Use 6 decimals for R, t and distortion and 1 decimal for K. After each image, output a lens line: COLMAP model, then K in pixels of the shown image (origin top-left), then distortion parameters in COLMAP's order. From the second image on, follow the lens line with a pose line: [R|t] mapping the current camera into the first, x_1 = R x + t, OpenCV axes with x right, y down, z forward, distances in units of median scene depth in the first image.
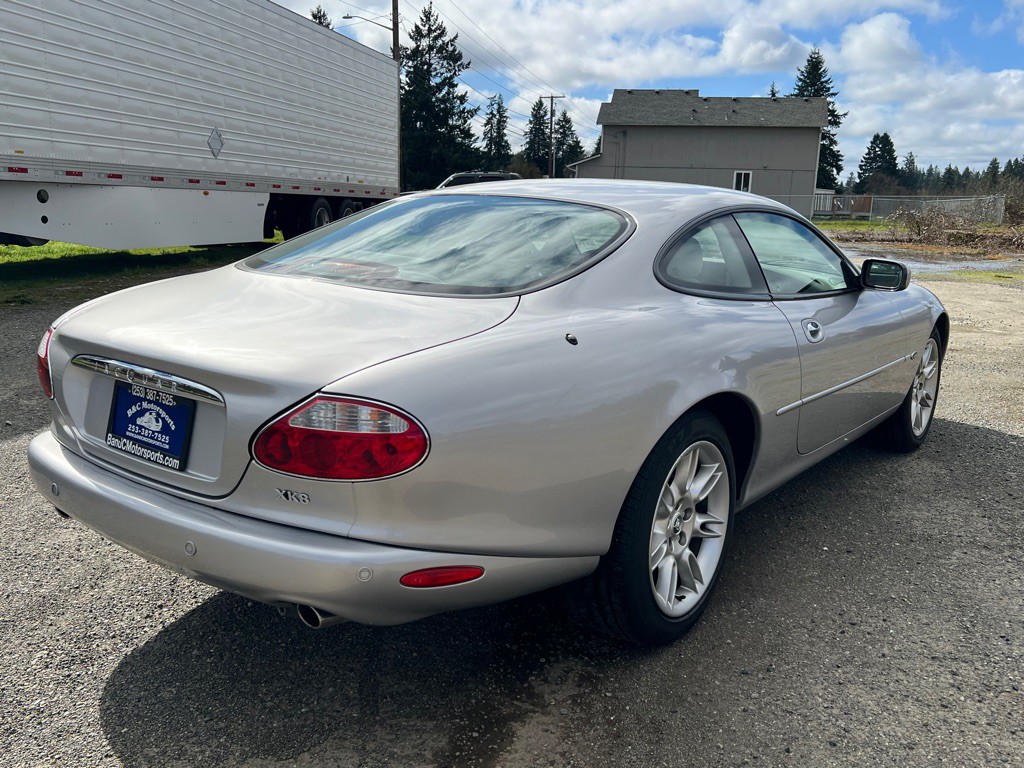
lens RADIAL K [[935.1, 0, 513.6], [0, 935.1, 409.9], [0, 0, 1]] dist [0.043642, -0.030974]
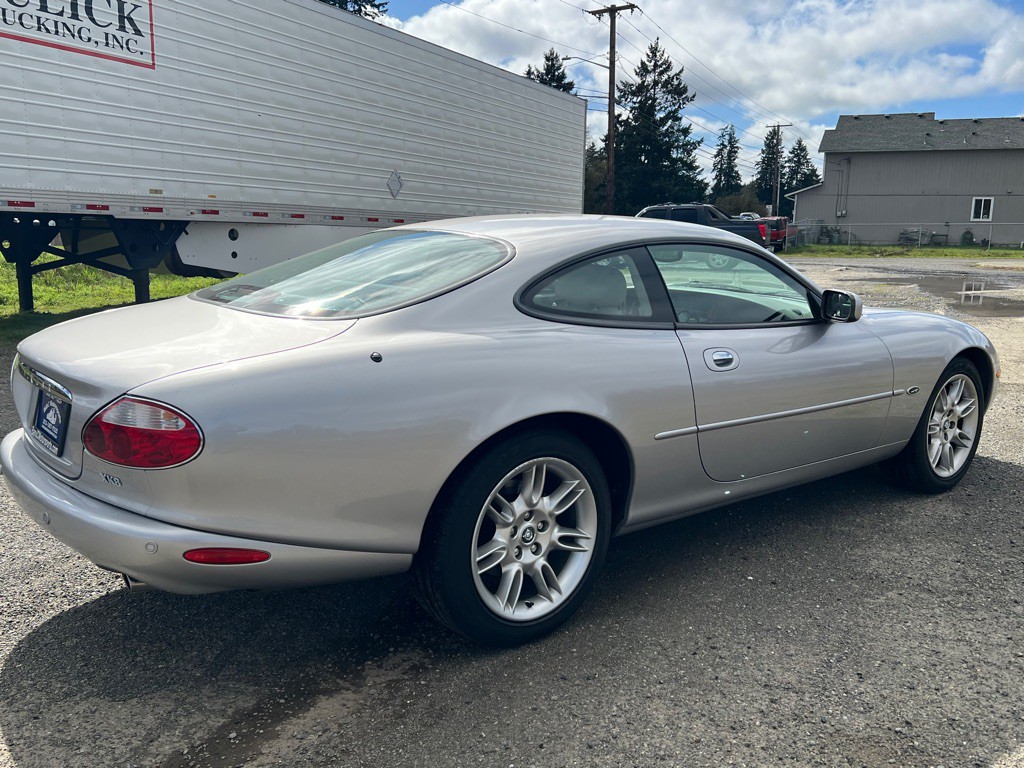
lens RADIAL K [[935.1, 0, 513.6], [0, 935.1, 409.9], [0, 0, 1]] dist [0.043642, -0.030974]
pose [[0.969705, 0.035828, -0.241638, 0.020149], [-0.043844, 0.998649, -0.027880, 0.000441], [0.240313, 0.037630, 0.969966, -0.002324]]
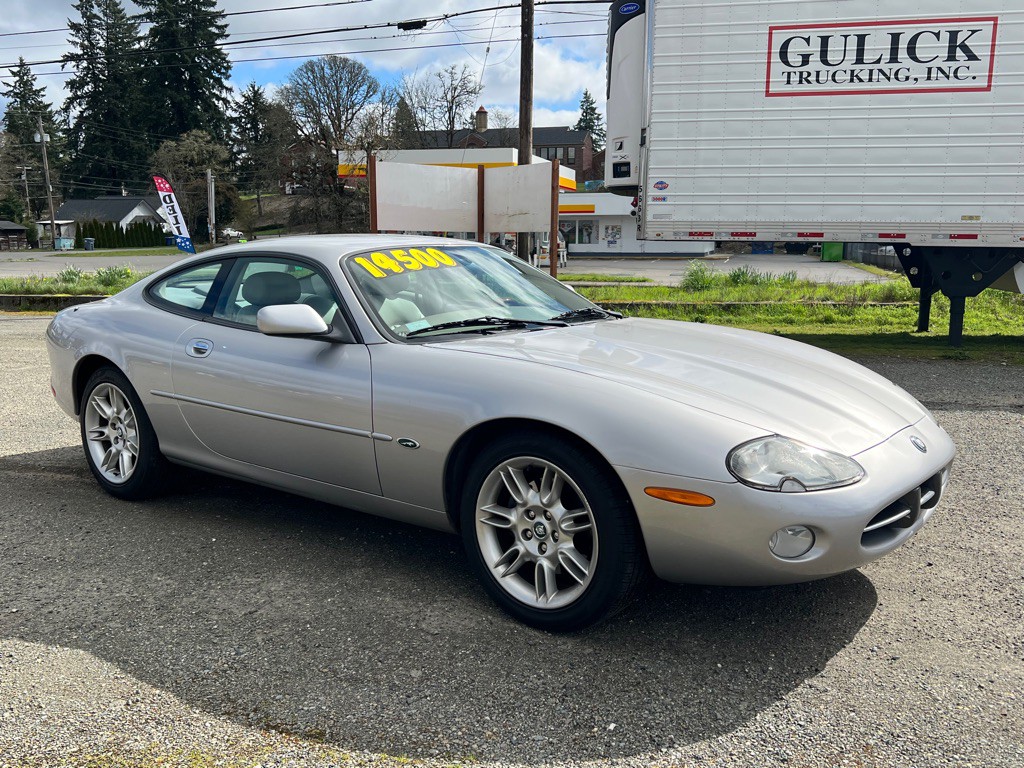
lens RADIAL K [[944.6, 0, 517.1], [0, 944.6, 405.6], [0, 0, 1]] dist [0.047547, -0.055889]
pose [[-0.051183, 0.142171, -0.988518, 0.091596], [-0.227446, 0.962144, 0.150155, -0.017492], [0.972445, 0.232520, -0.016909, 0.084647]]
